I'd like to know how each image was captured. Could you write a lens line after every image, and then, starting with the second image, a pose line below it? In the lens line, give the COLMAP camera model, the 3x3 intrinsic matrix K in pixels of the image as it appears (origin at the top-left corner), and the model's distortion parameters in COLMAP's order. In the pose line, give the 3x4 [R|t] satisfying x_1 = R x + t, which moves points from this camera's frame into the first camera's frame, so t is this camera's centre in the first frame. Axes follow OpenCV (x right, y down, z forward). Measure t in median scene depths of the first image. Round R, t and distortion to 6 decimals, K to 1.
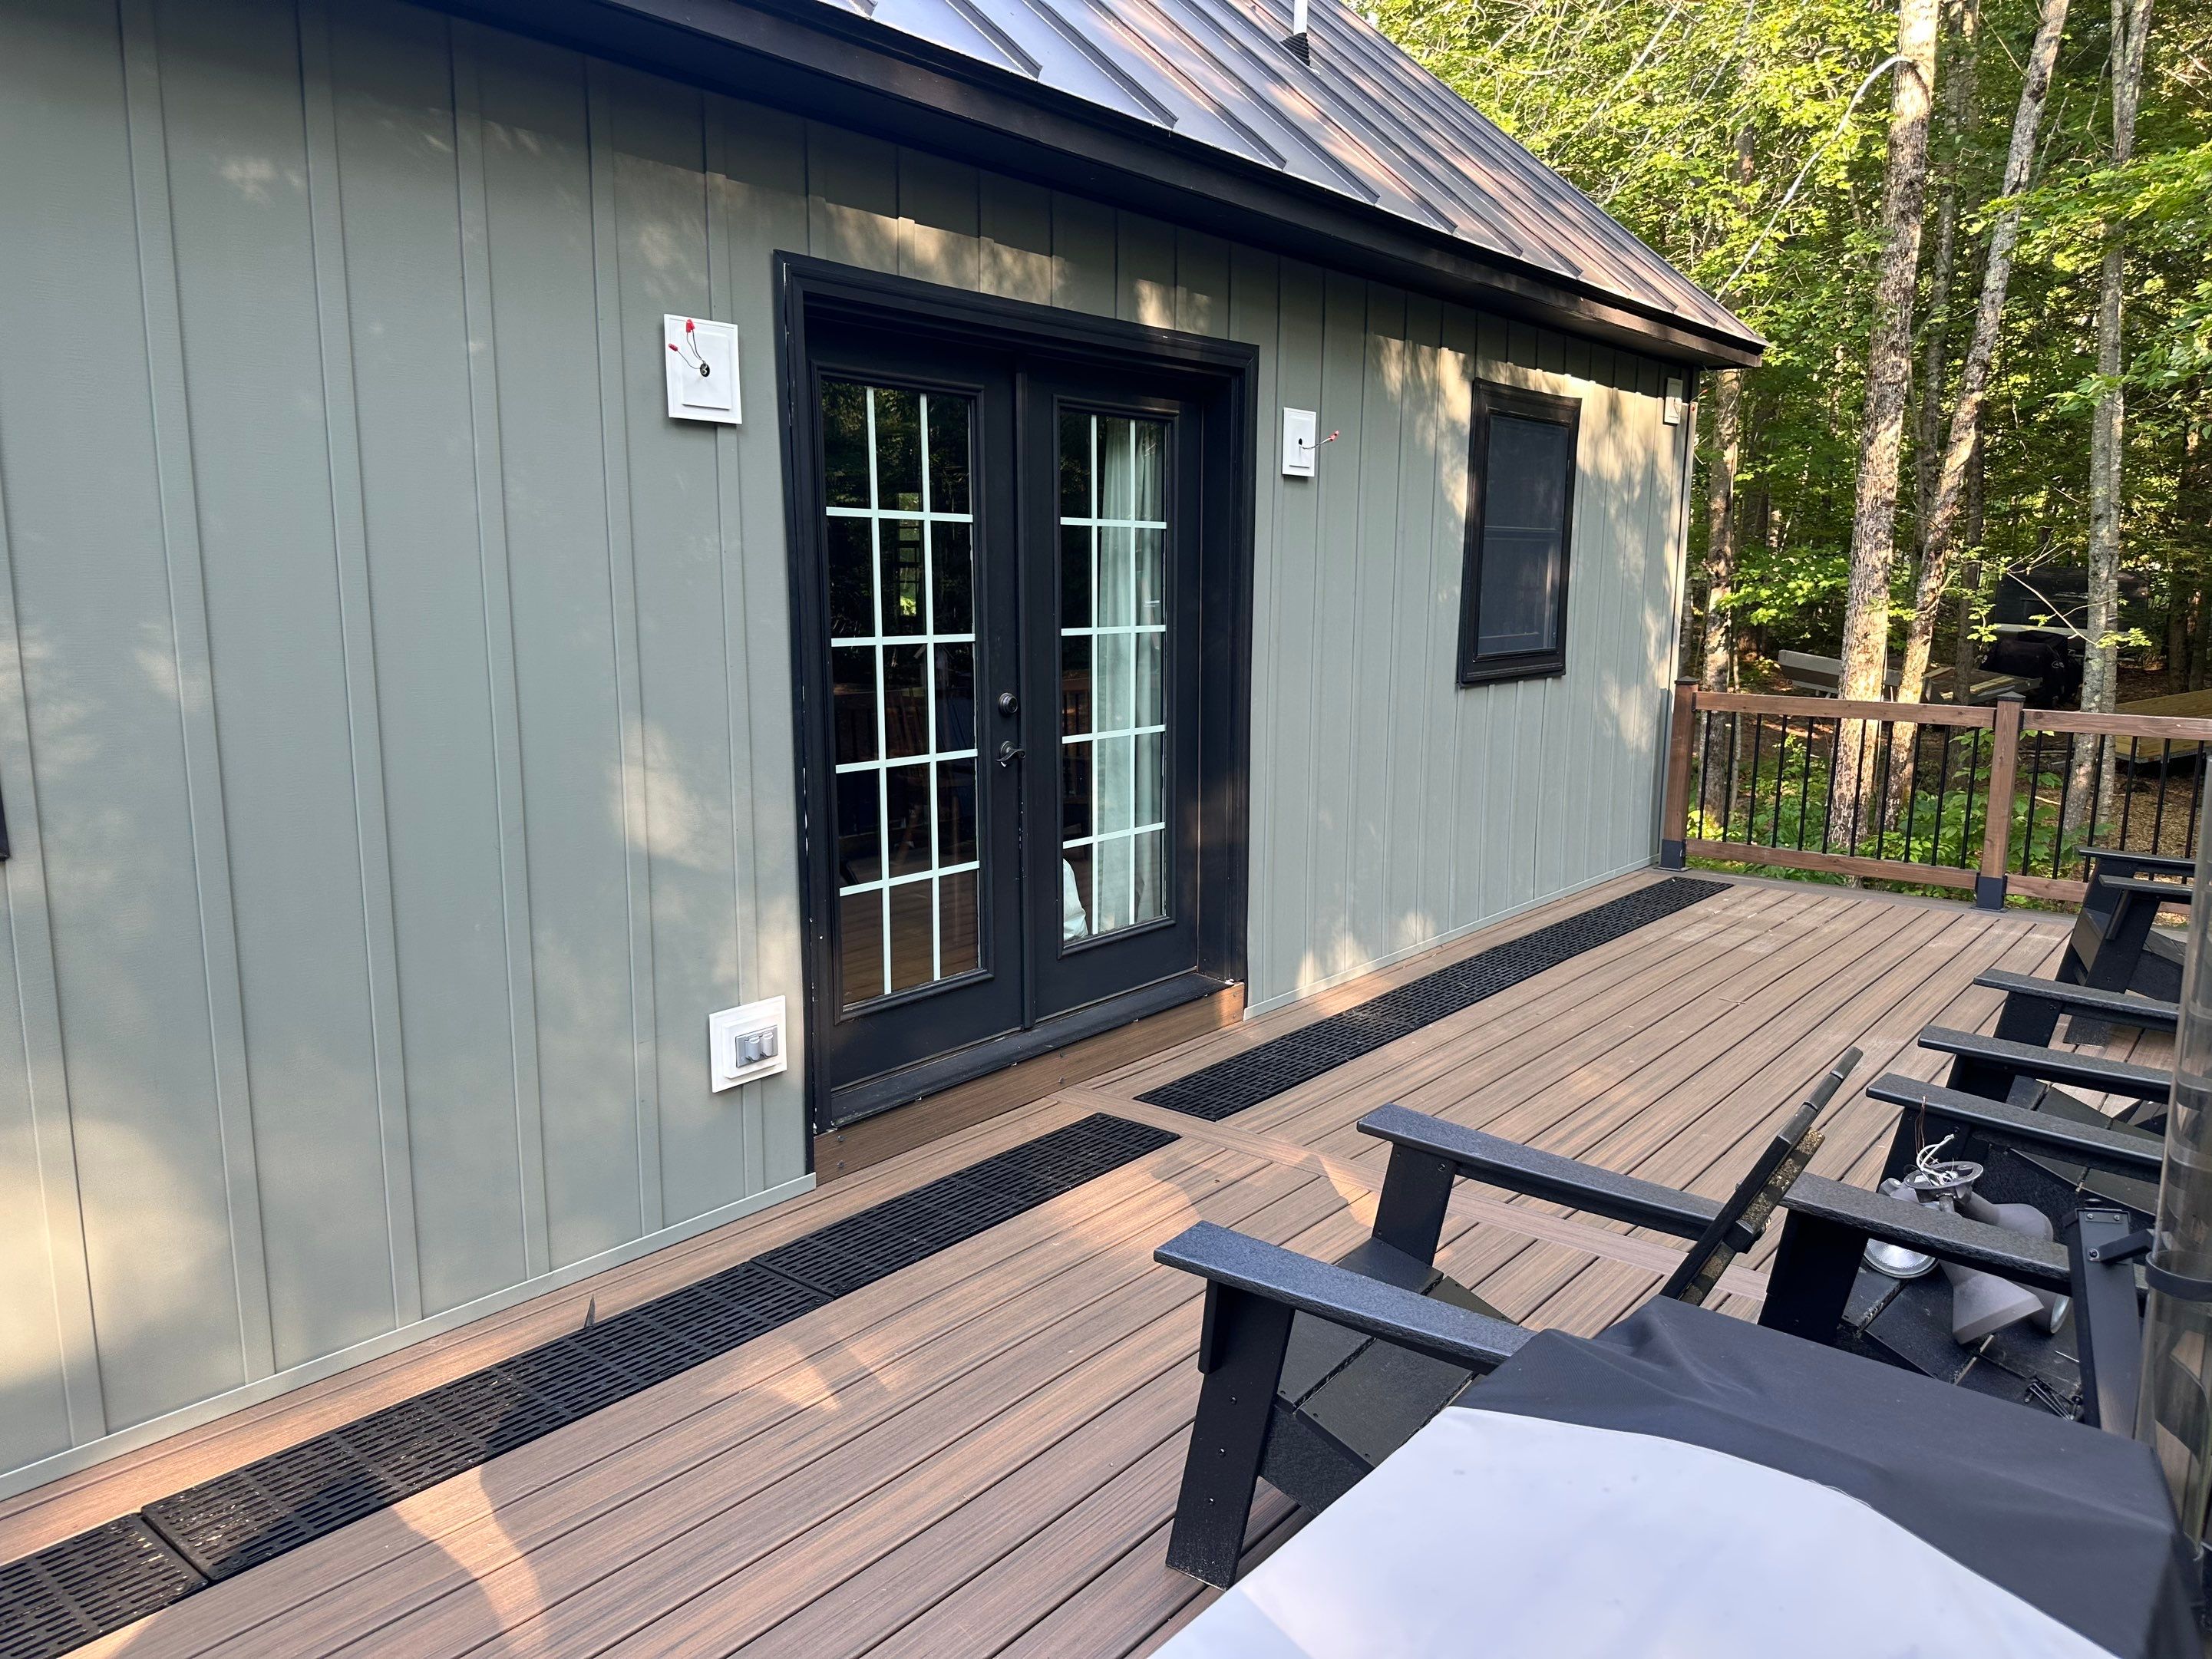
lens RADIAL K [[1559.1, 0, 1069.9], [0, 1559.1, 880.1], [0, 0, 1]] dist [0.048426, -0.054802]
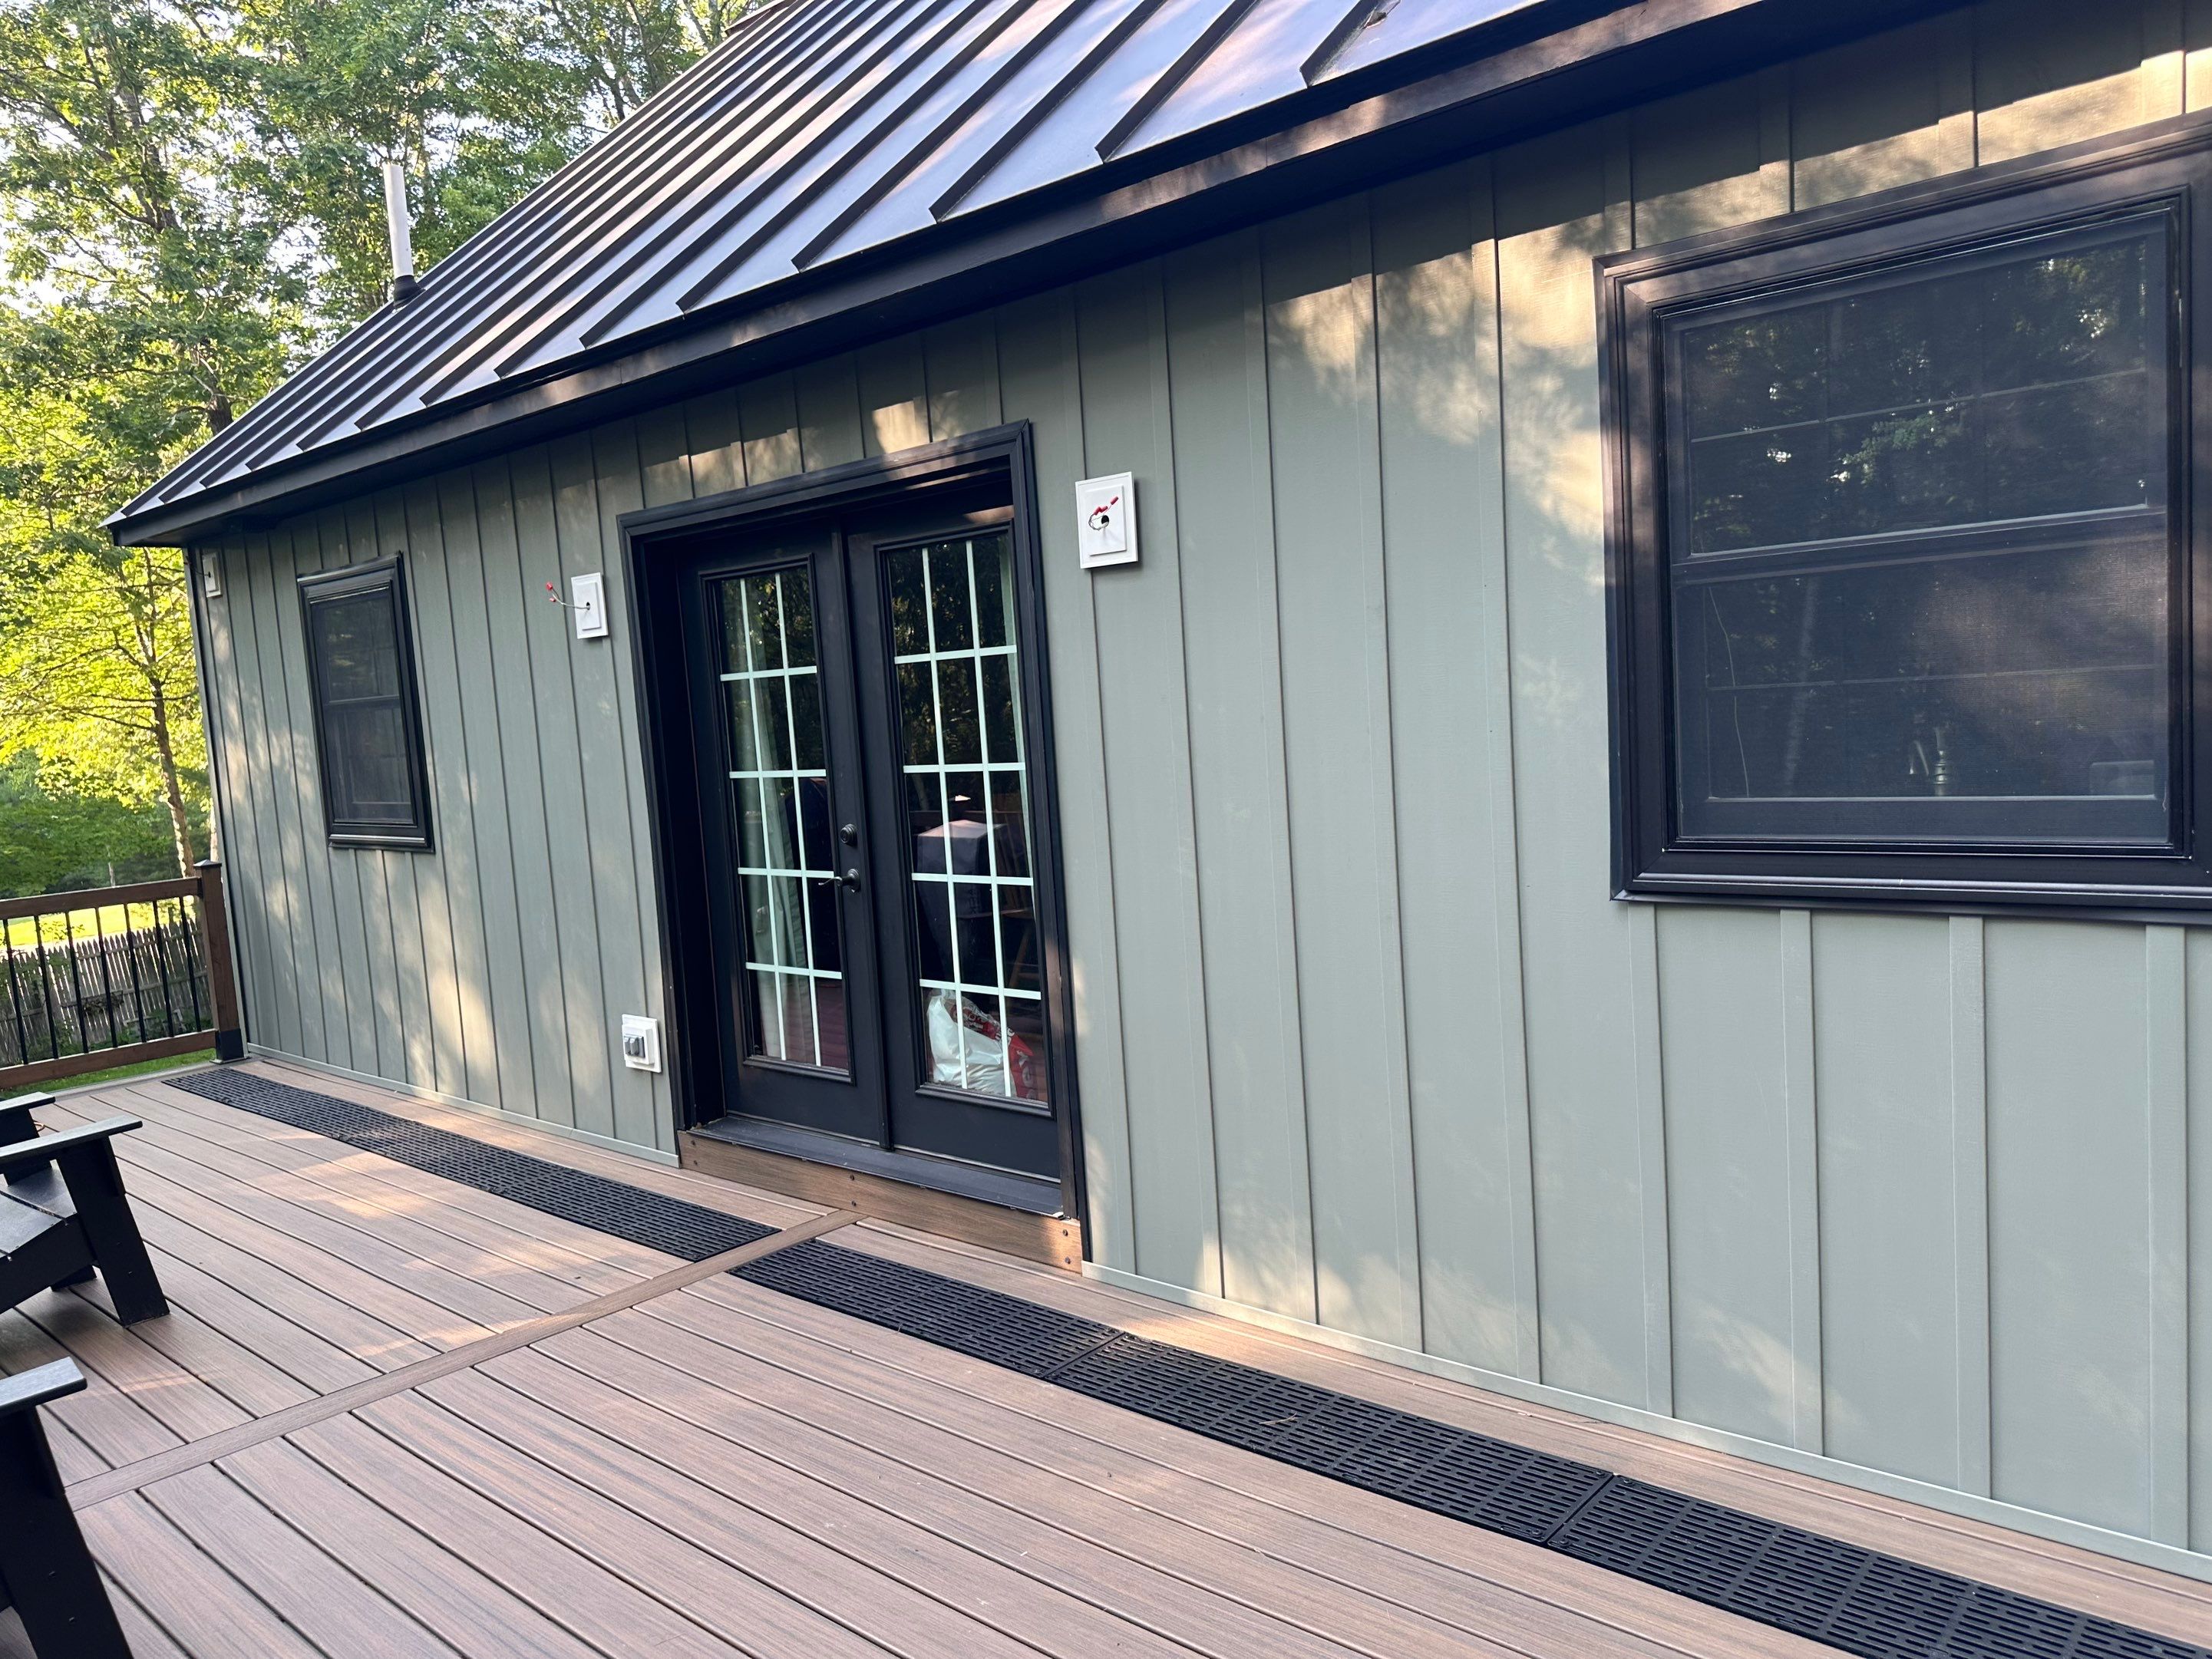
lens RADIAL K [[1559.1, 0, 1113.7], [0, 1559.1, 841.7], [0, 0, 1]] dist [0.048426, -0.054802]
pose [[-0.032161, 0.093738, -0.995077, 0.931289], [-0.127107, 0.987125, 0.097097, -0.214033], [0.991367, 0.129604, -0.019832, 1.095560]]
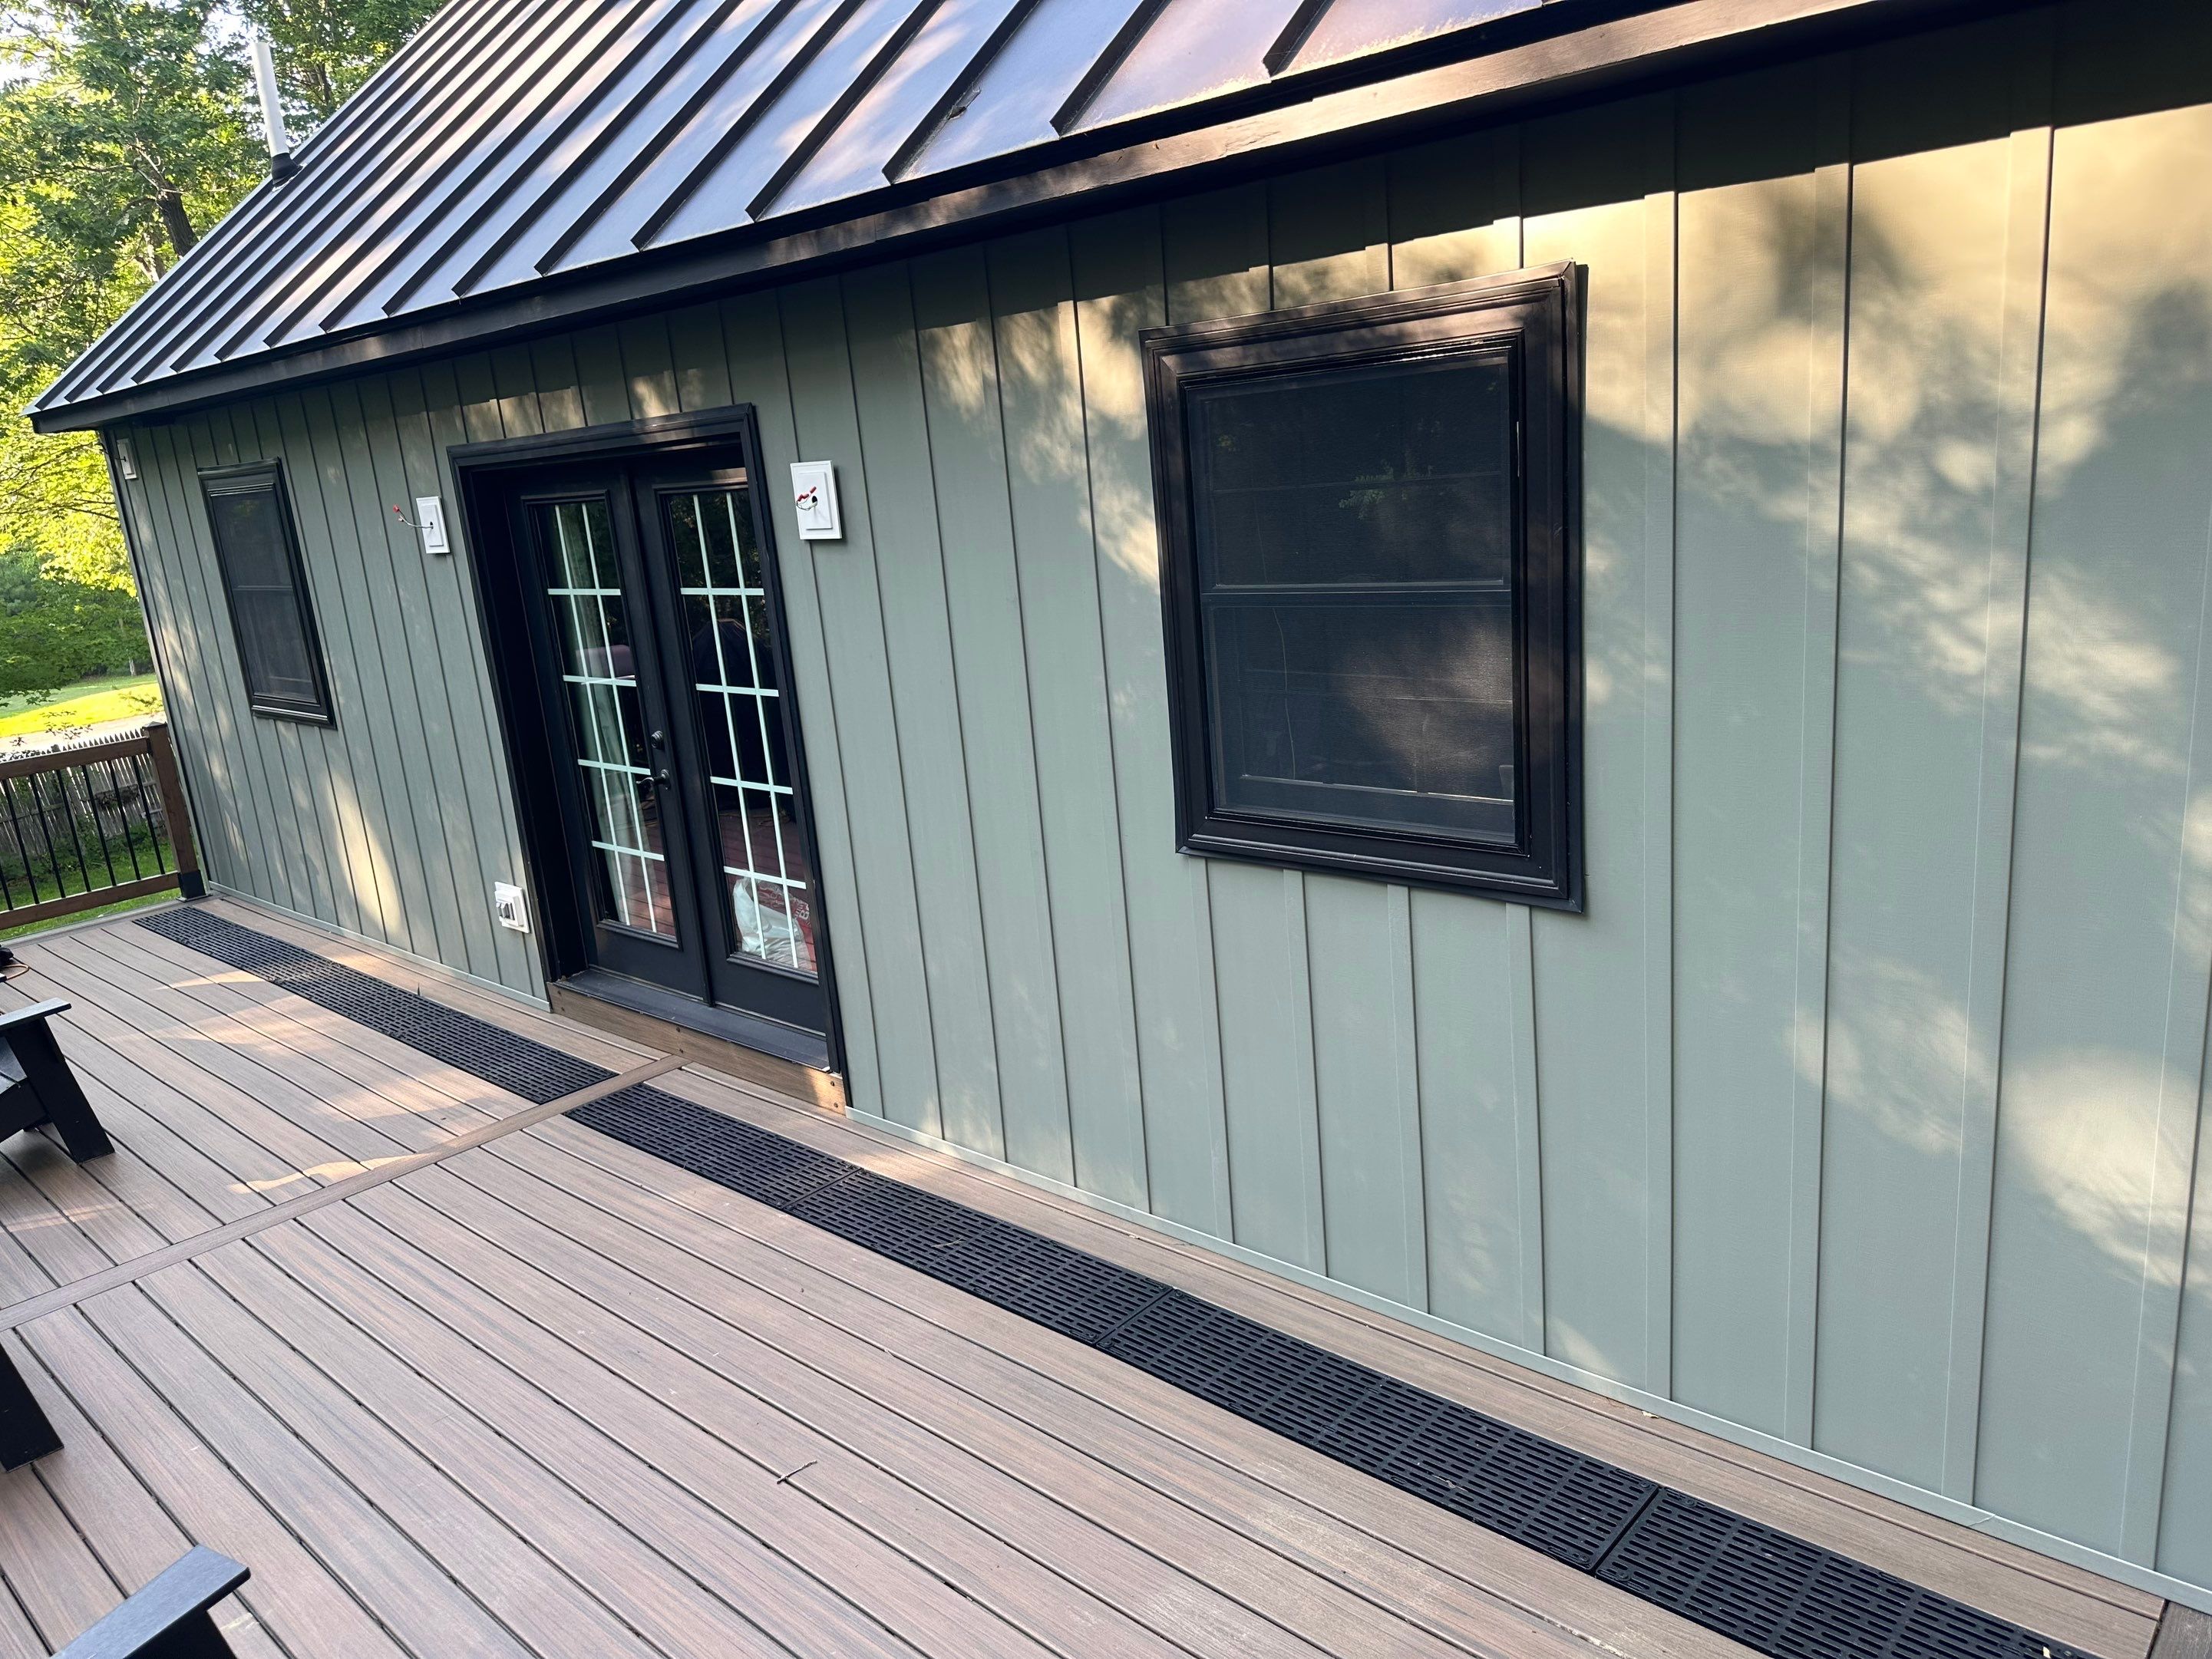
lens RADIAL K [[1559.1, 0, 1088.4], [0, 1559.1, 834.4], [0, 0, 1]] dist [0.048426, -0.054802]
pose [[-0.056810, 0.247613, -0.967192, 1.053462], [-0.104593, 0.961950, 0.252415, -0.354265], [0.992891, 0.115501, -0.028750, 1.259215]]
